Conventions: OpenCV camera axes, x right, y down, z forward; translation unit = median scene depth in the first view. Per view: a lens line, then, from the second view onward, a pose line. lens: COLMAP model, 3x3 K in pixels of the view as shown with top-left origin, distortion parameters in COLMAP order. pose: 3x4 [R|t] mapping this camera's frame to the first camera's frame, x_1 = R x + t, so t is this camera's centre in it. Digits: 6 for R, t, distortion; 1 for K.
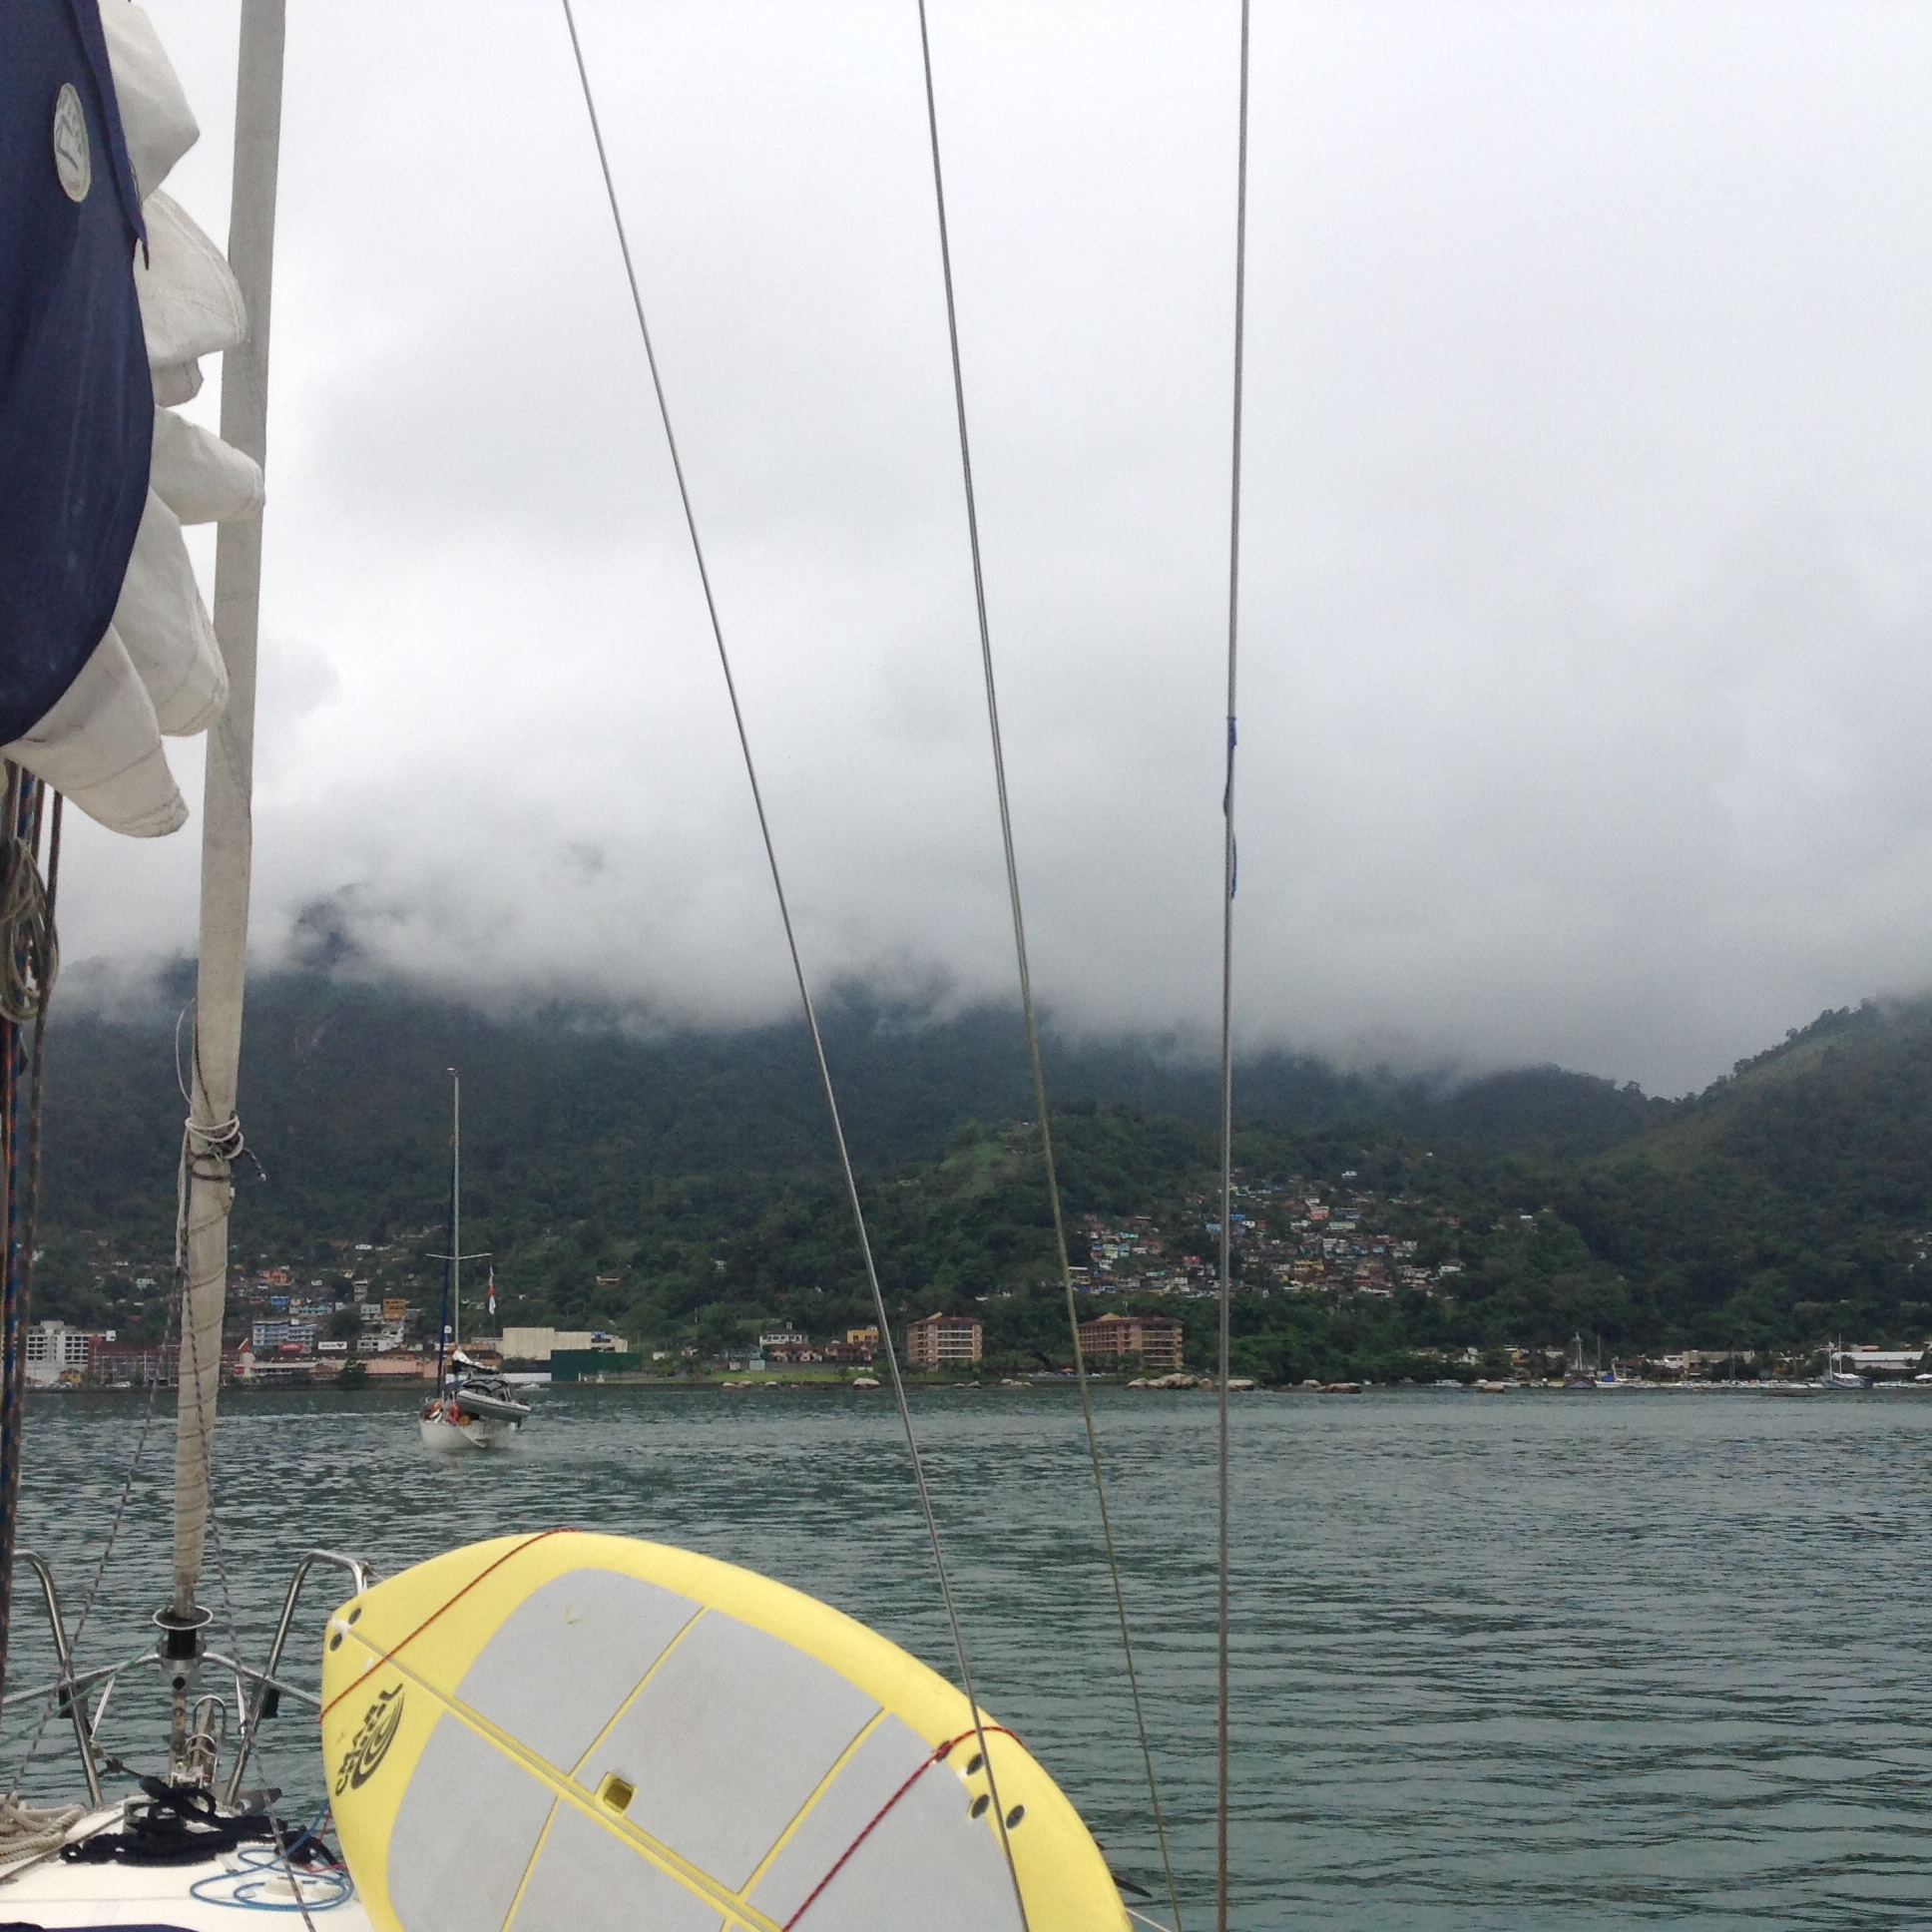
lens RADIAL K [[2408.3, 0, 966.0], [0, 2408.3, 966.0], [0, 0, 1]] dist [0.175896, -0.436241]
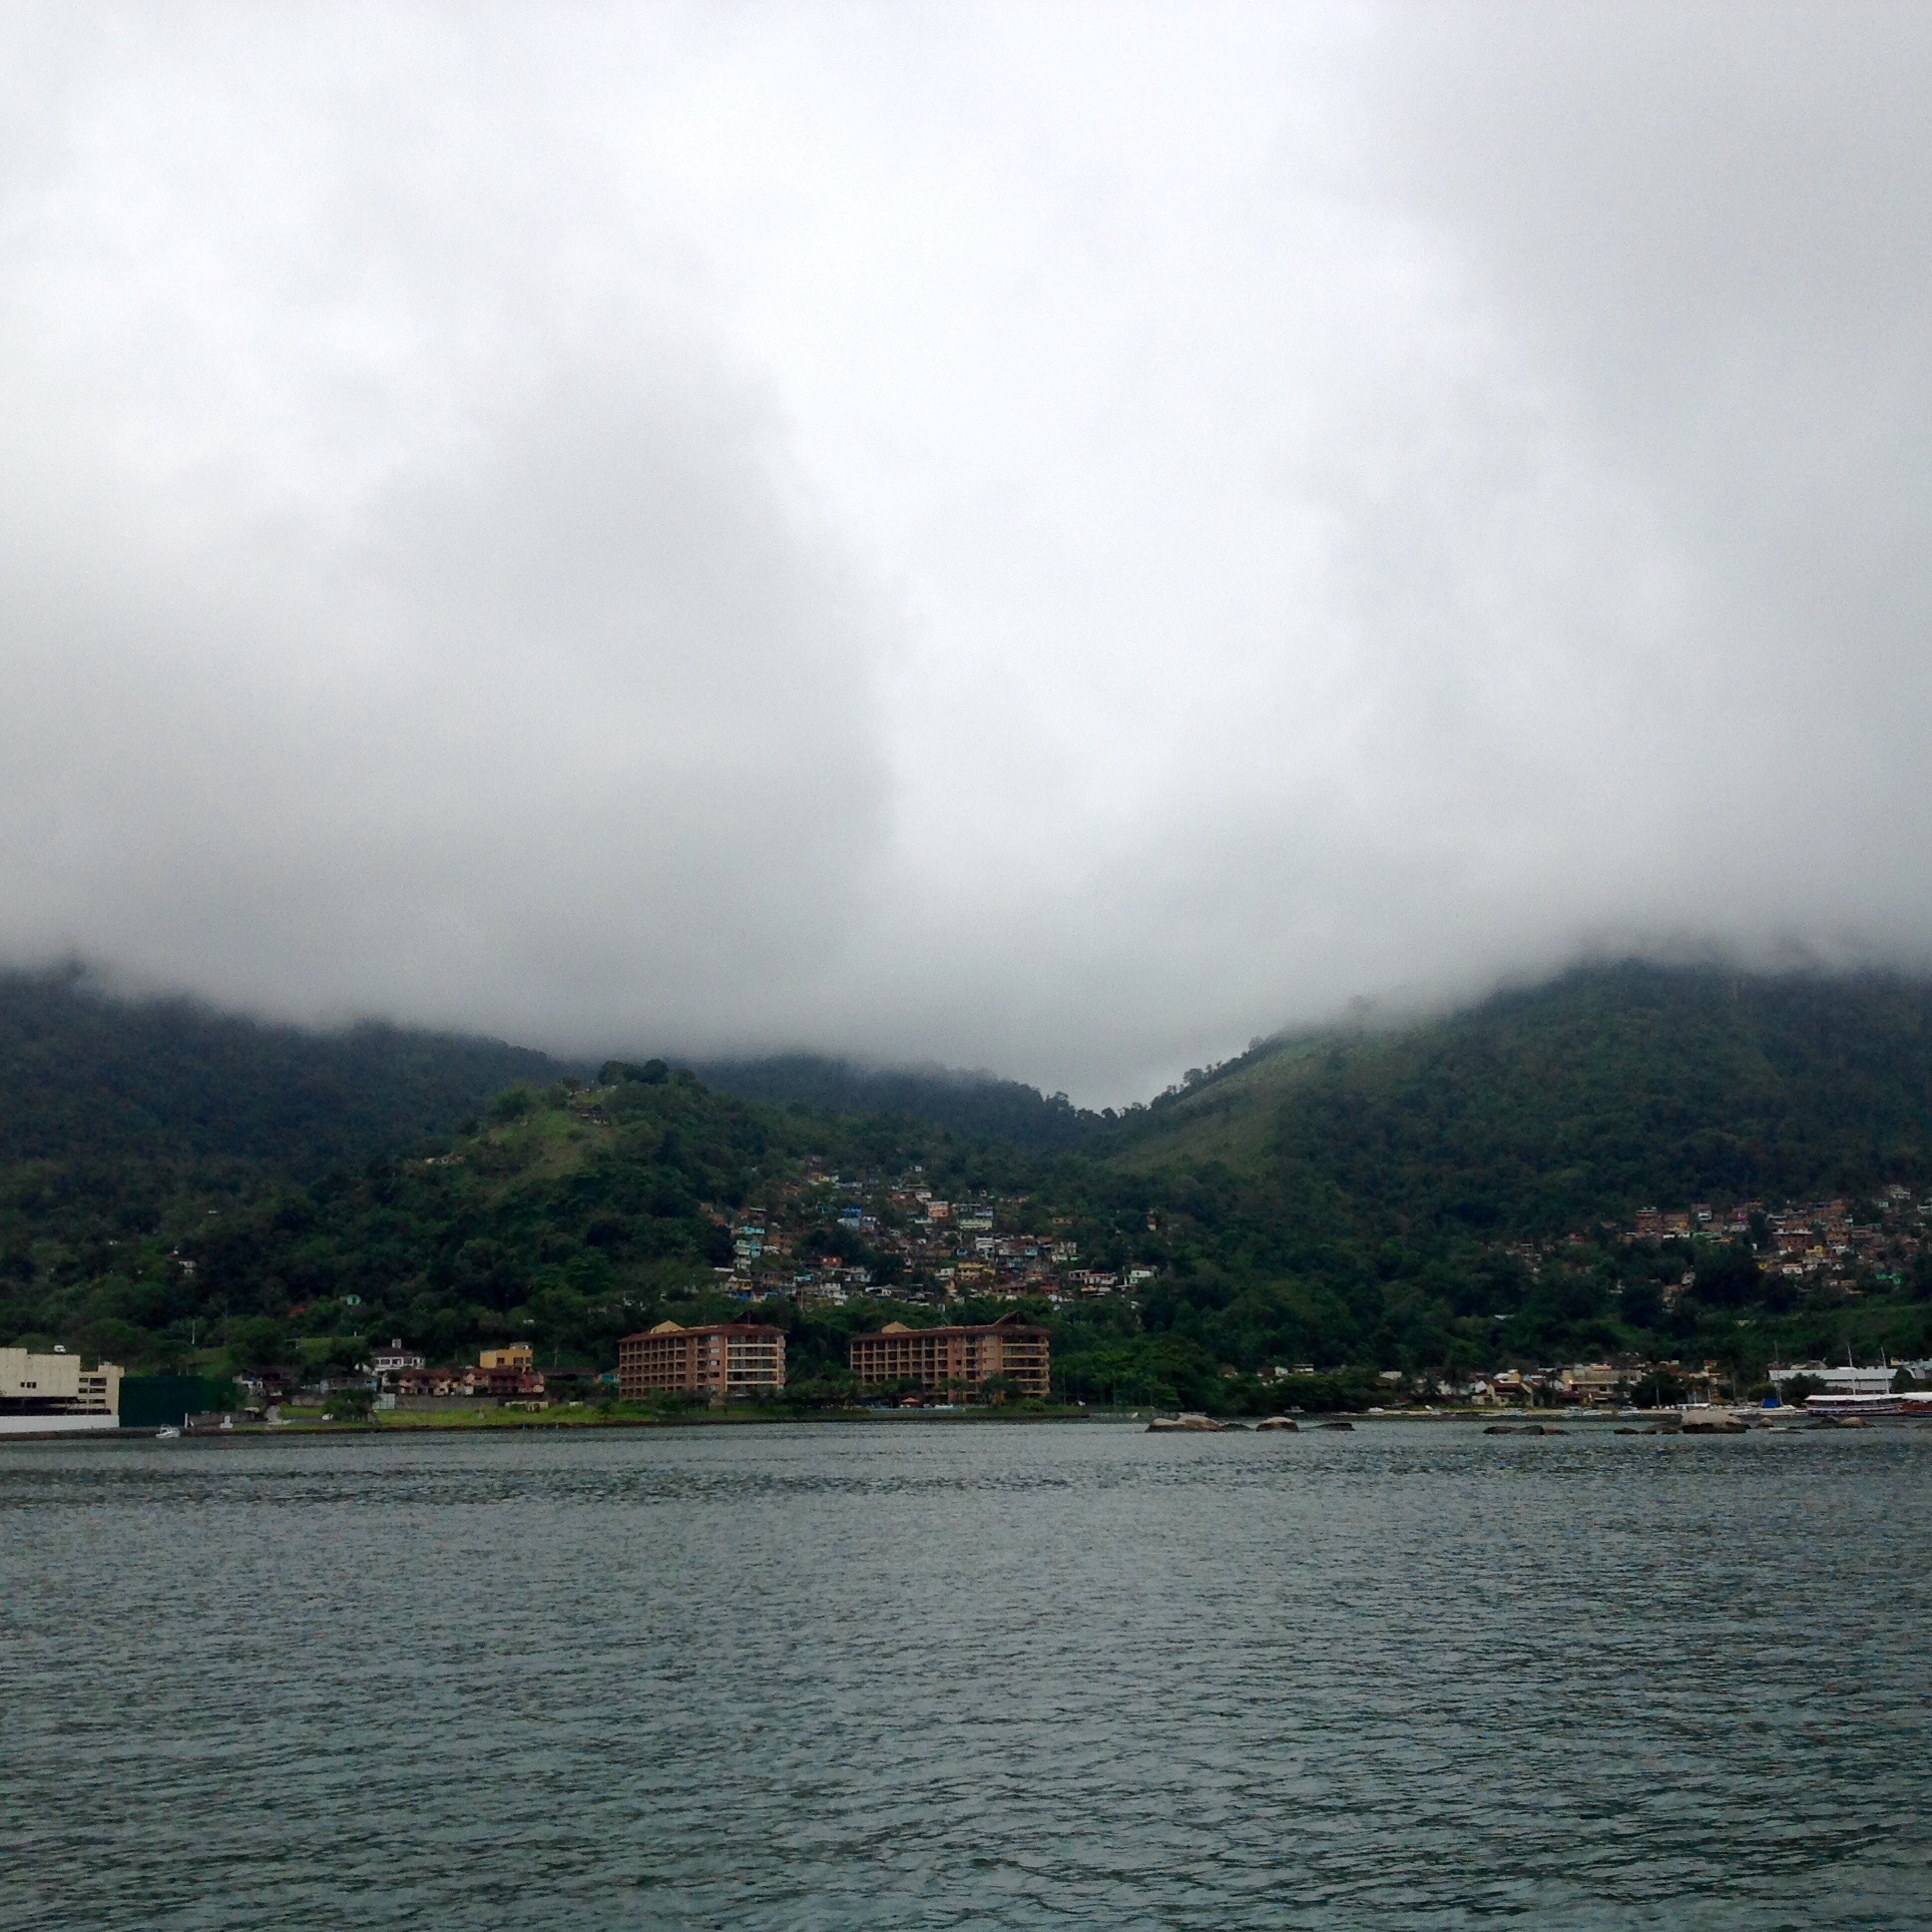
lens RADIAL K [[2408.3, 0, 966.0], [0, 2408.3, 966.0], [0, 0, 1]] dist [0.175896, -0.436241]
pose [[0.945954, 0.049529, 0.320496, -0.121589], [-0.044635, 0.998748, -0.022606, 0.041152], [-0.321214, 0.007078, 0.946980, 0.240907]]
